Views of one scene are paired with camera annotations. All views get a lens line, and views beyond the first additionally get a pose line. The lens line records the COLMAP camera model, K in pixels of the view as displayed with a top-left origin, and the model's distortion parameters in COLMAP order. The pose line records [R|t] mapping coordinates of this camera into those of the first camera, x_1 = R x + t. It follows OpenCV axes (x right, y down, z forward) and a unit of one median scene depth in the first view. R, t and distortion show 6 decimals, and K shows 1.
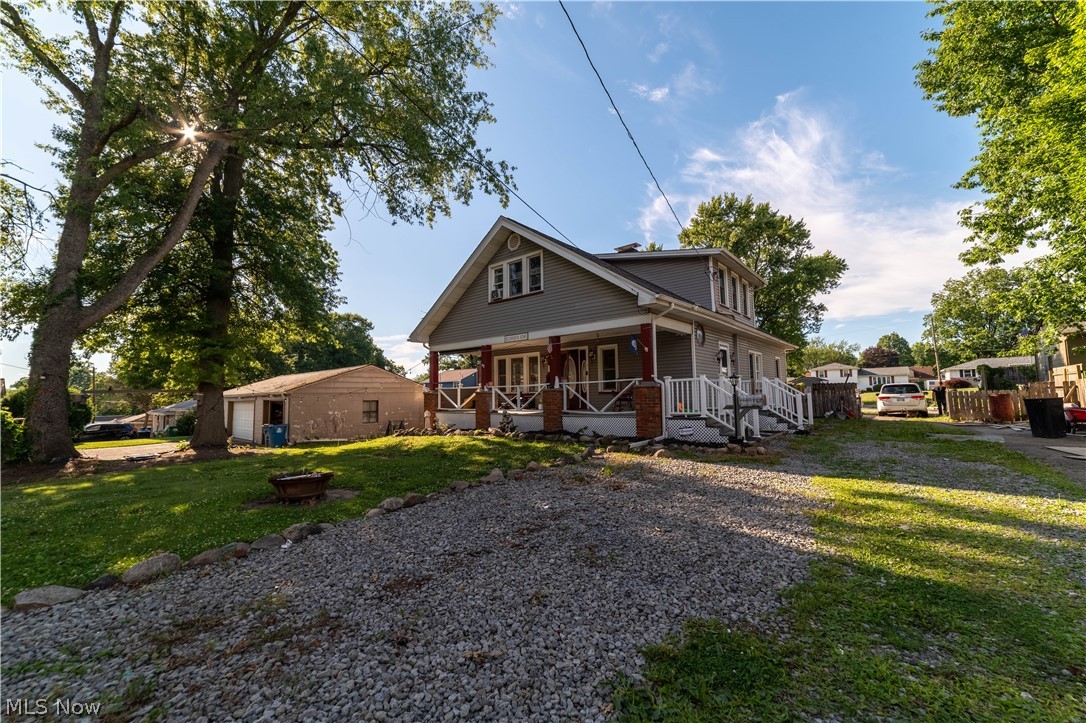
lens RADIAL K [[424.8, 0, 546.6], [0, 424.8, 362.4], [0, 0, 1]] dist [-0.000849, 0.000295]
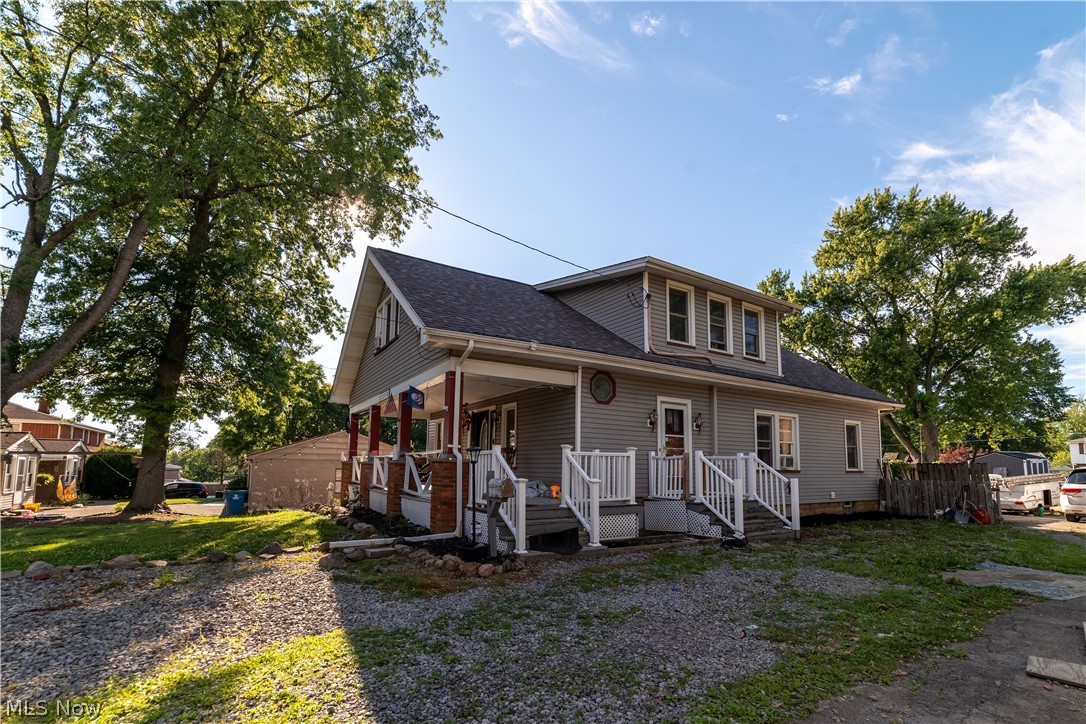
lens RADIAL K [[484.8, 0, 546.1], [0, 484.8, 412.7], [0, 0, 1]] dist [-0.000689, 0.000319]
pose [[0.952160, -0.006101, -0.305539, 0.347330], [-0.003693, 0.999498, -0.031466, 0.002858], [0.305577, 0.031089, 0.951660, 0.168488]]
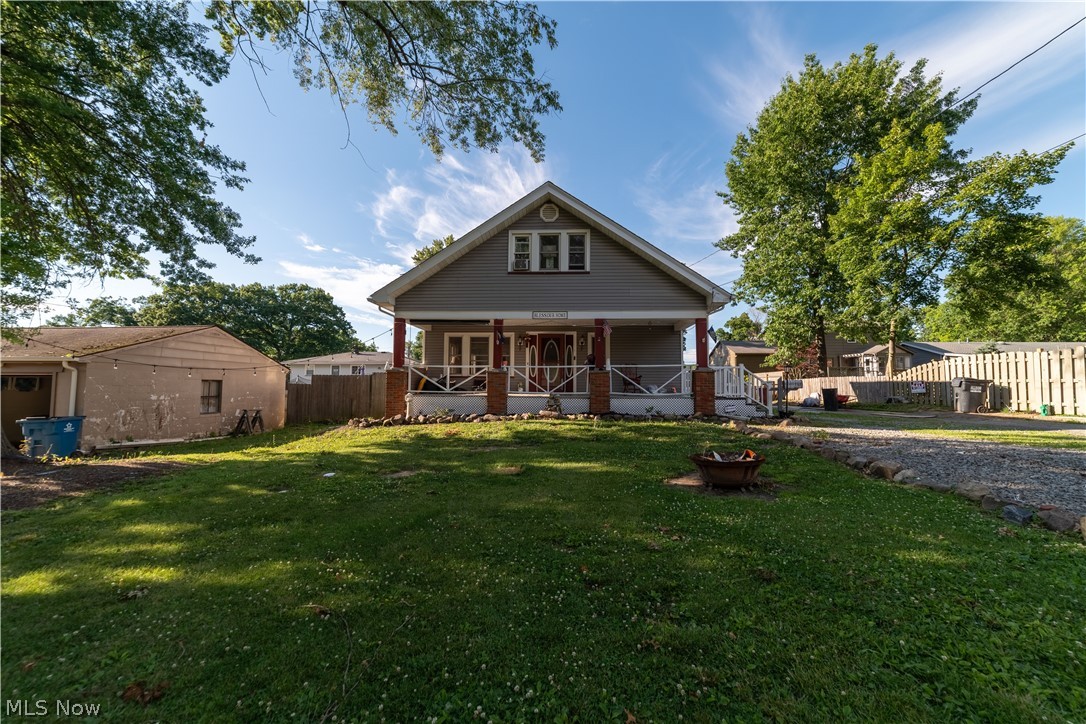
lens RADIAL K [[429.1, 0, 545.8], [0, 429.1, 365.8], [0, 0, 1]] dist [-0.003394, 0.000319]
pose [[0.796031, 0.057736, 0.602496, -0.458207], [-0.065170, 0.997829, -0.009516, 0.045044], [-0.601737, -0.031690, 0.798065, 0.174049]]
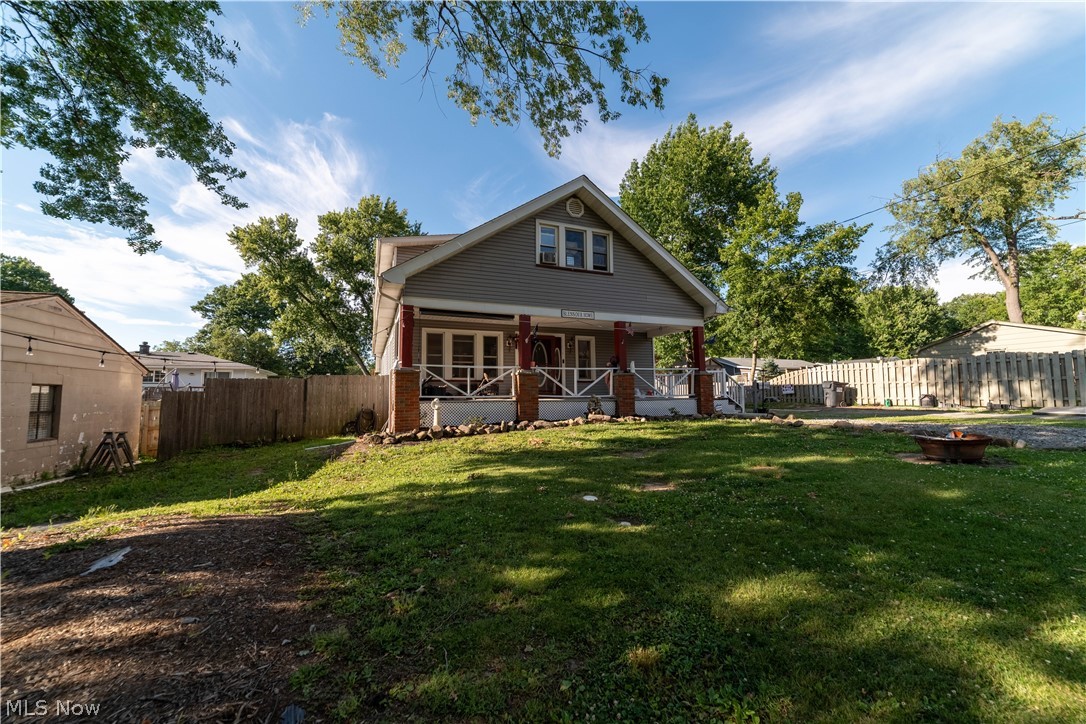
lens RADIAL K [[424.8, 0, 546.6], [0, 424.8, 362.9], [0, 0, 1]] dist [-0.000849, 0.000295]
pose [[0.457150, 0.088660, 0.884960, -0.628549], [-0.060841, 0.995806, -0.068336, 0.077405], [-0.887306, -0.022602, 0.460626, 0.459376]]
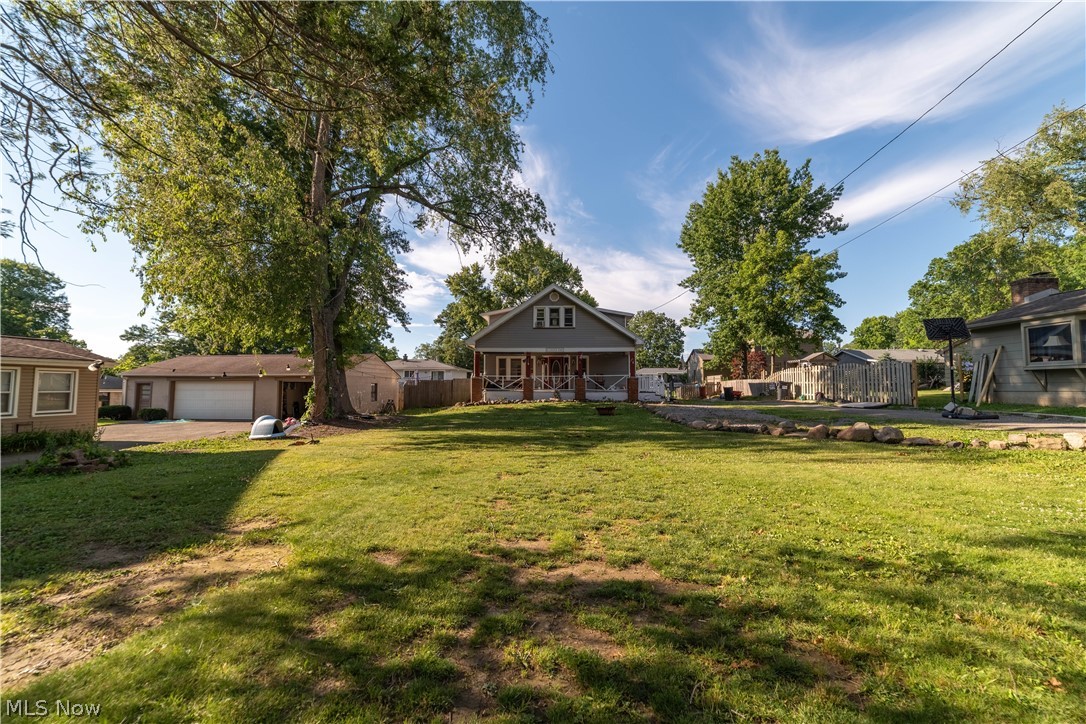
lens RADIAL K [[448.0, 0, 543.0], [0, 448.0, 362.0], [0, 0, 1]] dist [0.001640, 0.000327]
pose [[0.814081, 0.058222, 0.577826, -0.877032], [-0.061759, 0.997999, -0.013548, 0.017023], [-0.577458, -0.024657, 0.816048, -0.396545]]
